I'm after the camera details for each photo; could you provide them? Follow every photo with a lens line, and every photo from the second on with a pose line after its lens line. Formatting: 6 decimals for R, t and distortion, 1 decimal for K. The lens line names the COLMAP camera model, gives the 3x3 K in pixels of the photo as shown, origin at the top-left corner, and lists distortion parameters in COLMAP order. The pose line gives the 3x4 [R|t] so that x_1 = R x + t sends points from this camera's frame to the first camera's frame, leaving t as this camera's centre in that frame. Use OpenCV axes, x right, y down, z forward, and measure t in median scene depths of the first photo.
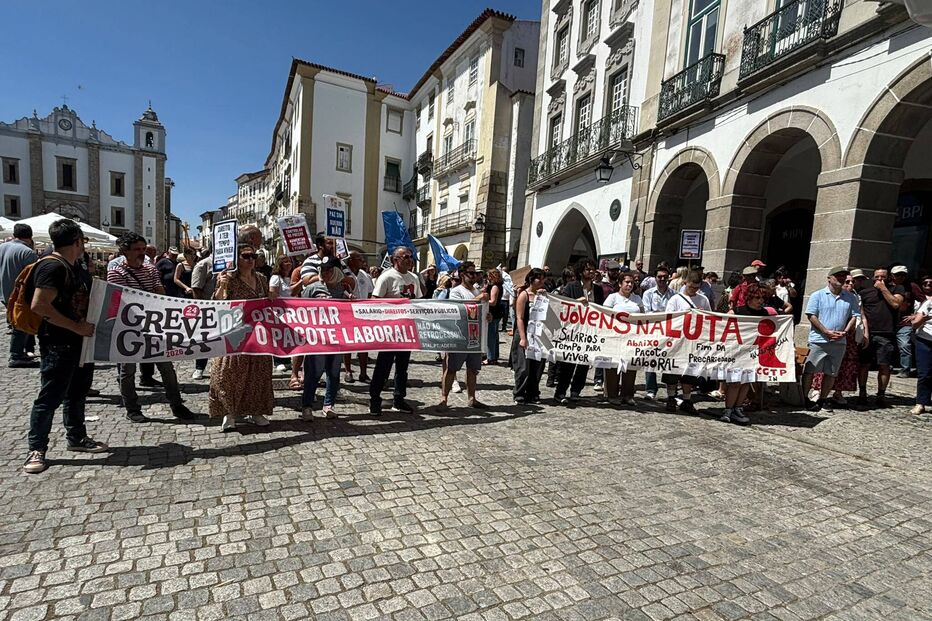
lens RADIAL K [[313.1, 0, 437.8], [0, 313.1, 325.8], [0, 0, 1]] dist [-0.002784, -0.001102]
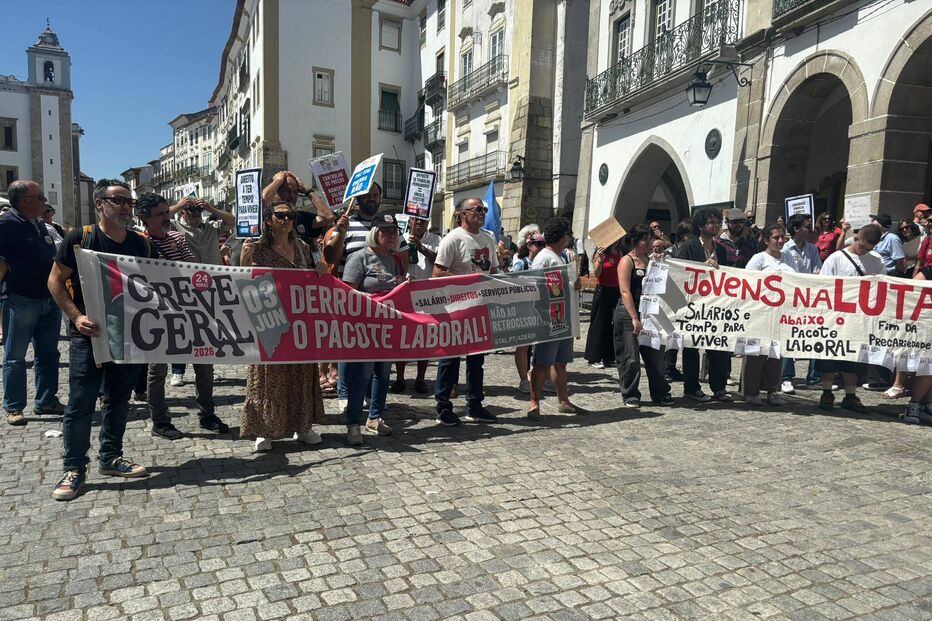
lens RADIAL K [[432.1, 0, 461.8], [0, 432.1, 310.9], [0, 0, 1]] dist [-0.002738, 0.001233]
pose [[0.999423, -0.033131, -0.007451, -0.201585], [0.033096, 0.999441, -0.004757, 0.025455], [0.007605, 0.004507, 0.999961, -0.023365]]
